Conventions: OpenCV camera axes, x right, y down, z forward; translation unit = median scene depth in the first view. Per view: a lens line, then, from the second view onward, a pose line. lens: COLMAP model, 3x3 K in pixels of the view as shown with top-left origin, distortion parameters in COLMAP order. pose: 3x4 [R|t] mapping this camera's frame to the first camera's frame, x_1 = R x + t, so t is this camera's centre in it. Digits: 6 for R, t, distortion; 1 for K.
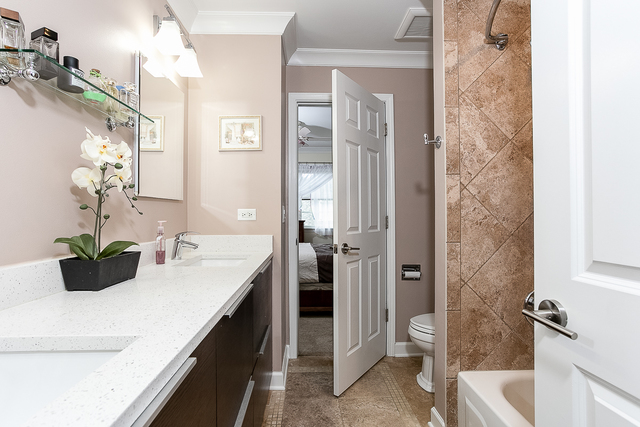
lens RADIAL K [[318.6, 0, 320.0], [0, 318.6, 213.5], [0, 0, 1]] dist [-0.002818, 0.001341]
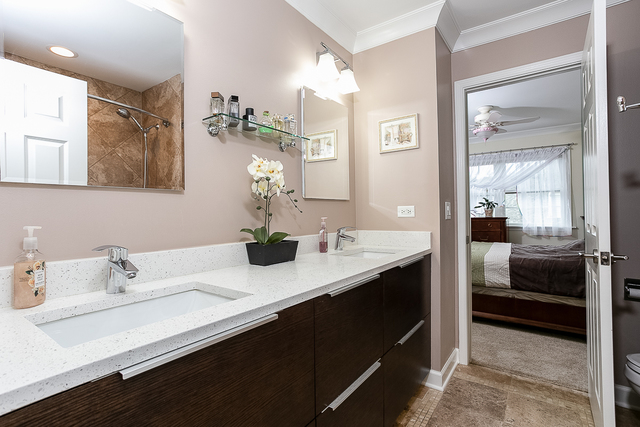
lens RADIAL K [[318.6, 0, 320.0], [0, 318.6, 213.5], [0, 0, 1]] dist [-0.002818, 0.001341]
pose [[0.795969, -0.005036, -0.605316, 0.180550], [0.012038, 0.999899, 0.007510, -0.001409], [0.605217, -0.013264, 0.795950, 0.005622]]
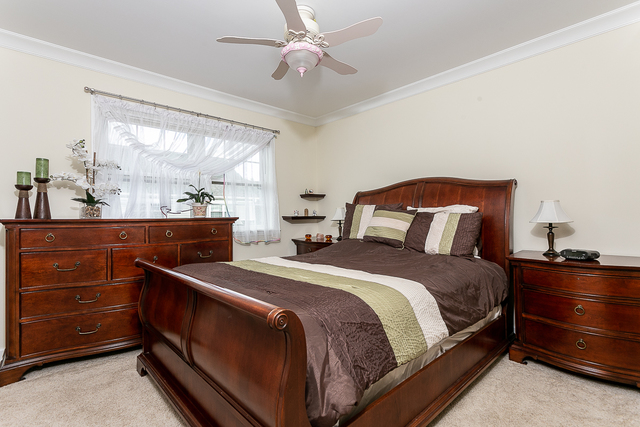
lens RADIAL K [[318.6, 0, 320.0], [0, 318.6, 213.5], [0, 0, 1]] dist [-0.002818, 0.001341]
pose [[0.744778, 0.004422, 0.667298, -0.772668], [-0.009253, 0.999950, 0.003700, 0.024872], [-0.667249, -0.008930, 0.744781, 1.182328]]
